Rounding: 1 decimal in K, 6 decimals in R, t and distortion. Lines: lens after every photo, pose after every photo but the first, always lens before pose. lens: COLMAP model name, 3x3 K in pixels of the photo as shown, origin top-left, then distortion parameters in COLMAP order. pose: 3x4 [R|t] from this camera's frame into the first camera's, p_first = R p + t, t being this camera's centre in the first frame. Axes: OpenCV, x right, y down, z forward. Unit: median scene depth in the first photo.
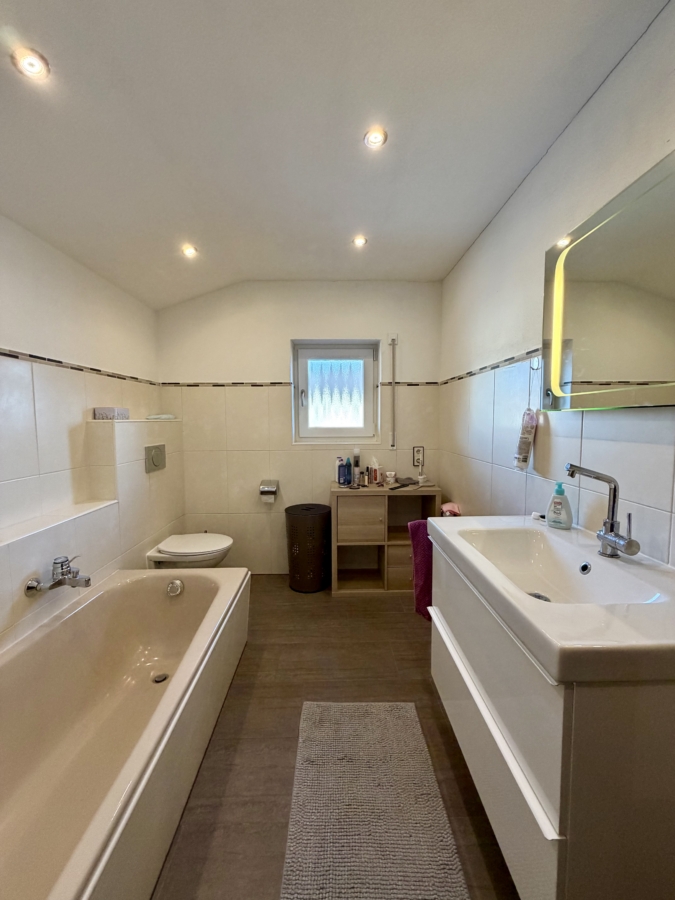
lens RADIAL K [[359.3, 0, 335.3], [0, 359.3, 446.7], [0, 0, 1]] dist [0.000486, 0.000034]
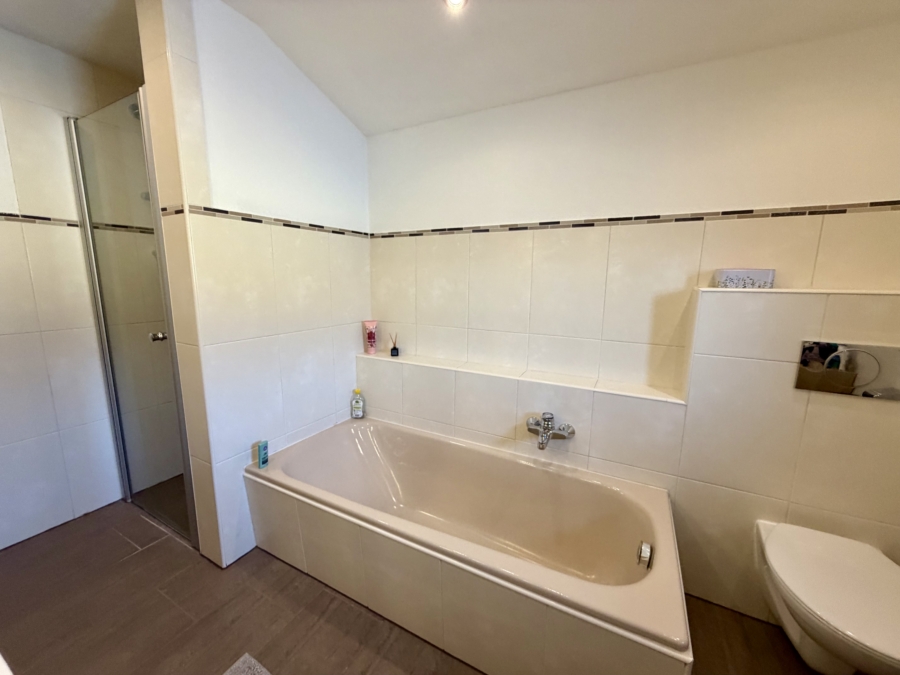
lens RADIAL K [[359.3, 0, 449.6], [0, 359.3, 342.6], [0, 0, 1]] dist [0.000486, 0.000034]
pose [[-0.496734, 0.136109, -0.857164, 0.247478], [-0.082965, 0.975657, 0.203004, -0.081310], [0.863928, 0.171954, -0.473349, 1.073012]]
